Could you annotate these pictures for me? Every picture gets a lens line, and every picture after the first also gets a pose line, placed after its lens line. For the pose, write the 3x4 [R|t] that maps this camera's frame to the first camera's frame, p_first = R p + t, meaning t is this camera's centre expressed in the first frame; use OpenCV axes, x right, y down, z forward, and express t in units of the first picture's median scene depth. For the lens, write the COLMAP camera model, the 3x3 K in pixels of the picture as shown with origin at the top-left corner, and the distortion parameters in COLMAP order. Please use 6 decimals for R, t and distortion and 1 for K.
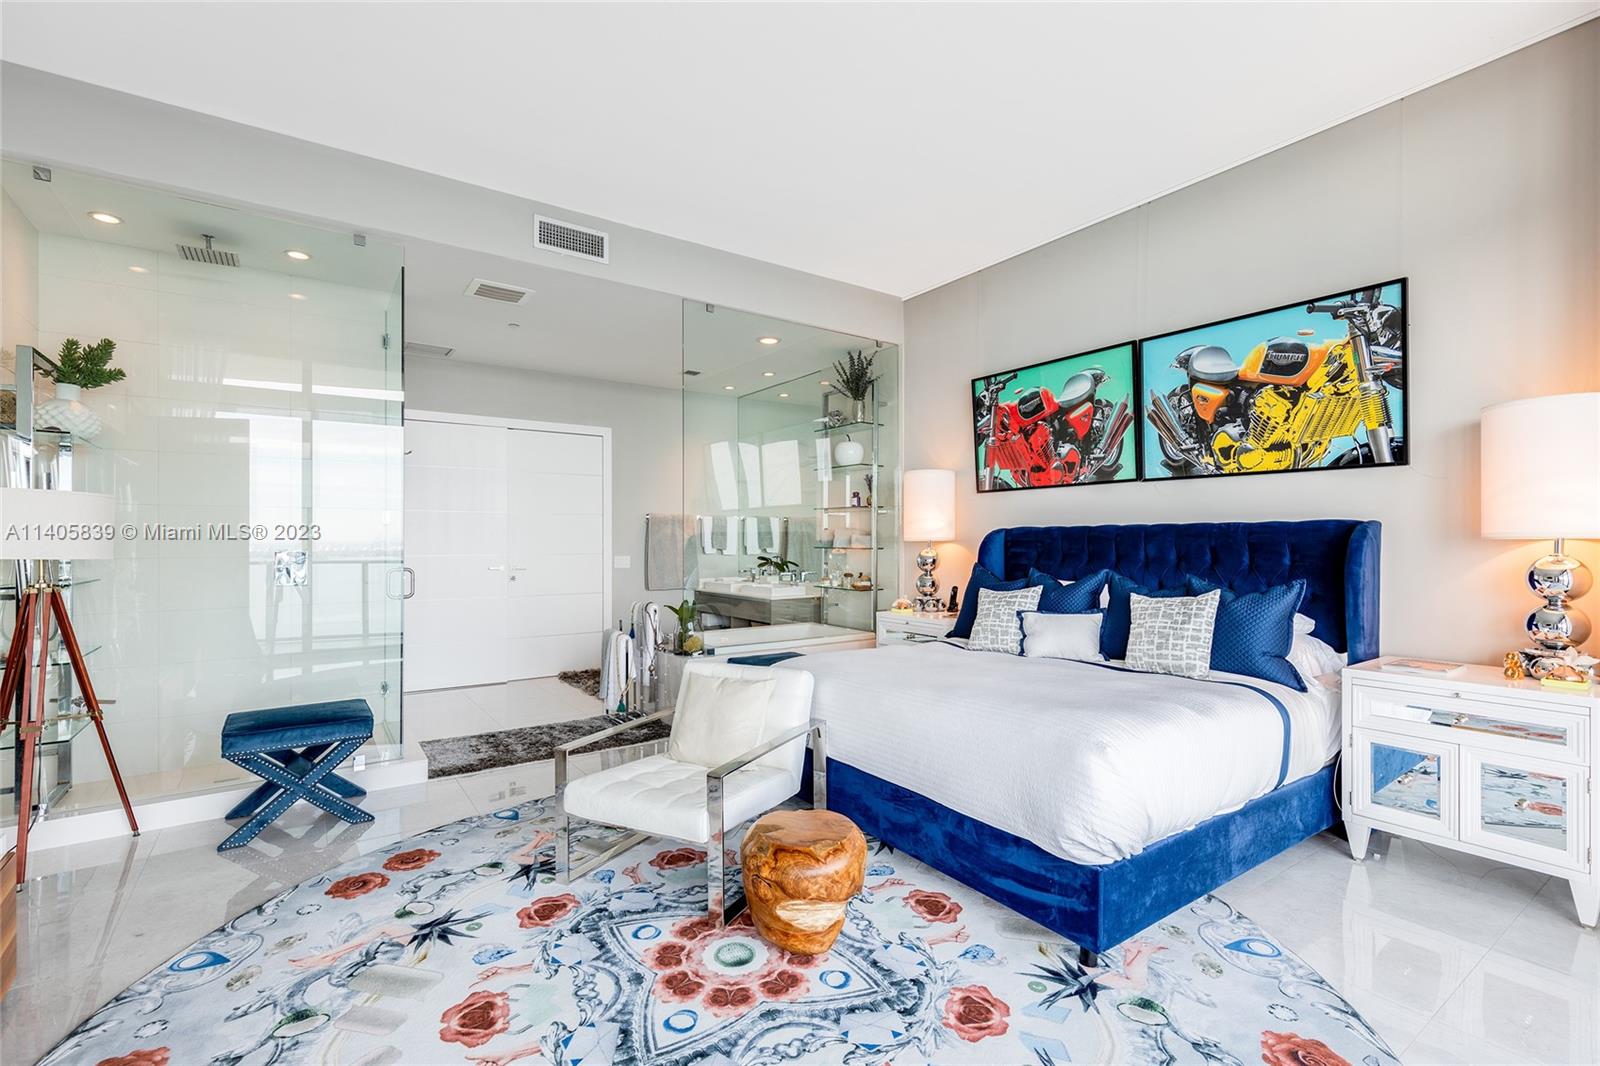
lens RADIAL K [[717.6, 0, 800.0], [0, 717.6, 533.0], [0, 0, 1]] dist [0.007293, -0.000683]
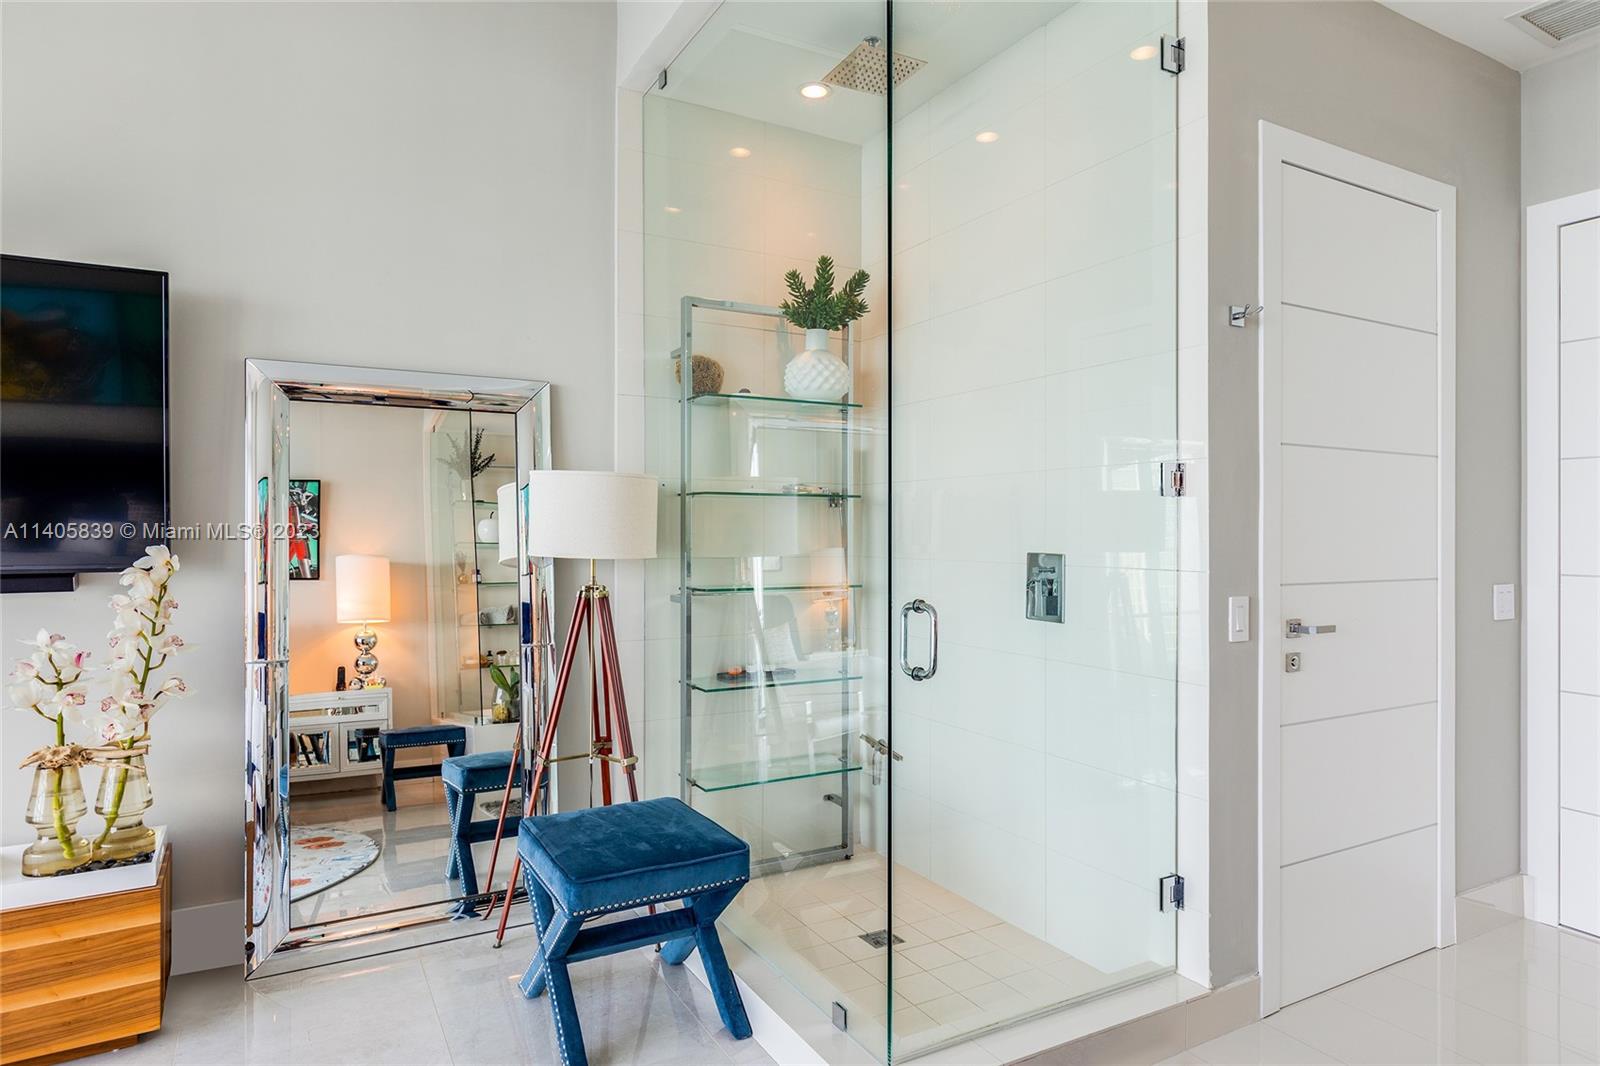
lens RADIAL K [[964.2, 0, 800.0], [0, 964.2, 533.0], [0, 0, 1]] dist [-0.000761, -0.000850]
pose [[-0.101456, -0.003719, -0.994833, 0.000196], [0.005162, 0.999978, -0.004265, 0.010864], [0.994827, -0.005568, -0.101434, 0.998417]]
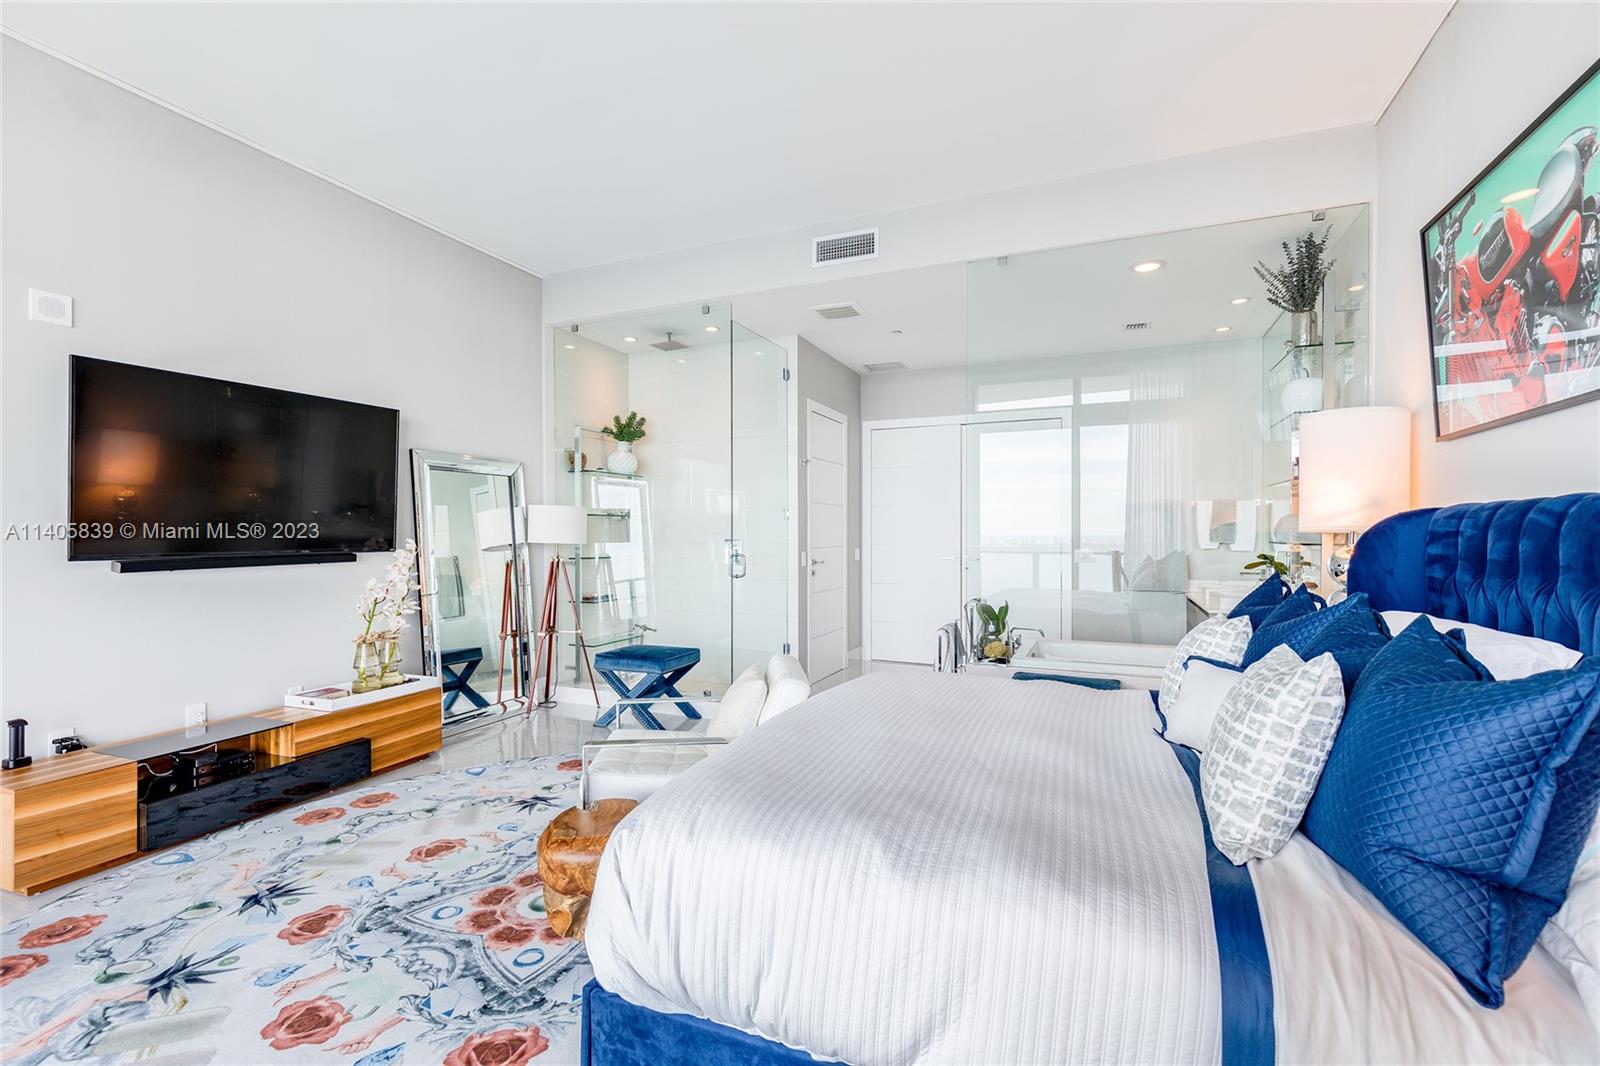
lens RADIAL K [[717.6, 0, 800.0], [0, 717.6, 533.0], [0, 0, 1]] dist [0.007293, -0.000683]
pose [[0.522841, -0.000887, -0.852429, 0.606217], [0.009103, 0.999948, 0.004543, 0.006456], [0.852381, -0.010135, 0.522822, 0.428812]]
